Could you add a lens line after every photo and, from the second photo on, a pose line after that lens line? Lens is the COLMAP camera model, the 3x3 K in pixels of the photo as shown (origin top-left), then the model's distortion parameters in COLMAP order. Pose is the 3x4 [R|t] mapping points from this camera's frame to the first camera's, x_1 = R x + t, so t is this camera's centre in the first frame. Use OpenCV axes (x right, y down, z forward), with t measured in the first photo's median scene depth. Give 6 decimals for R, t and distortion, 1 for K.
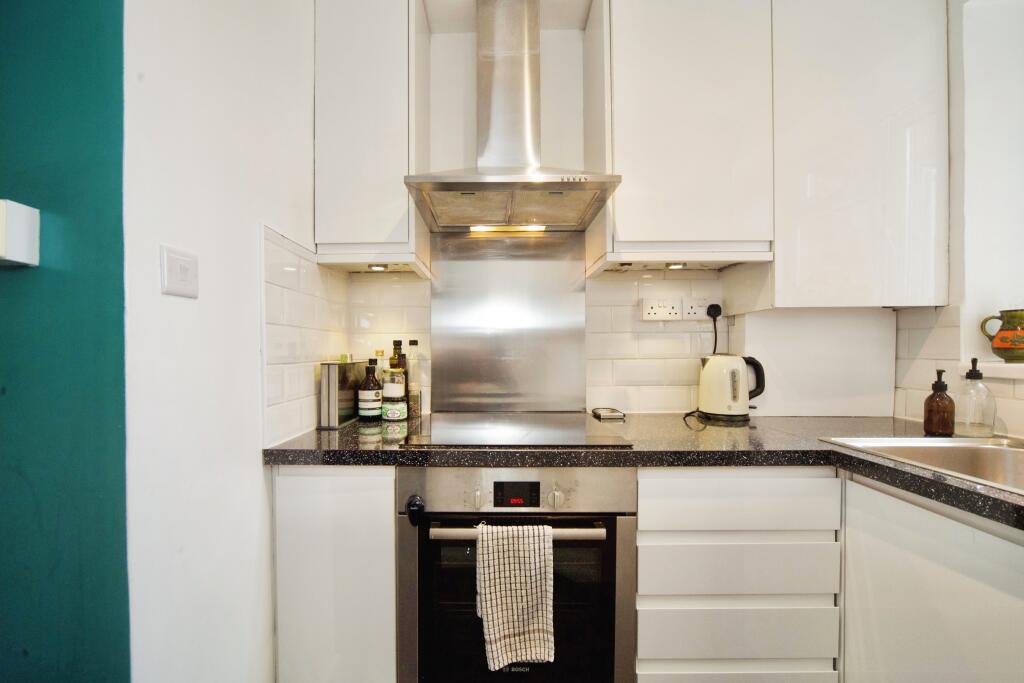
lens RADIAL K [[422.7, 0, 509.4], [0, 422.7, 352.4], [0, 0, 1]] dist [-0.001993, -0.000198]
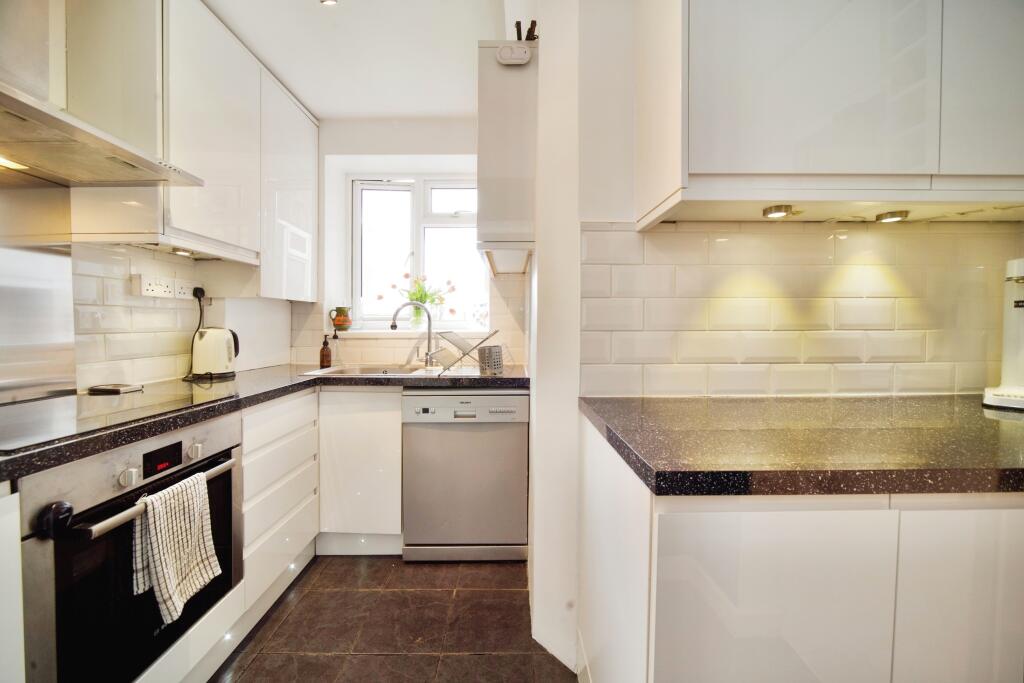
lens RADIAL K [[374.8, 0, 511.4], [0, 374.8, 334.9], [0, 0, 1]] dist [-0.001259, -0.000178]
pose [[-0.001296, -0.020785, 0.999783, -0.781373], [0.003097, 0.999779, 0.020789, 0.005972], [-0.999994, 0.003124, -0.001231, 0.108229]]
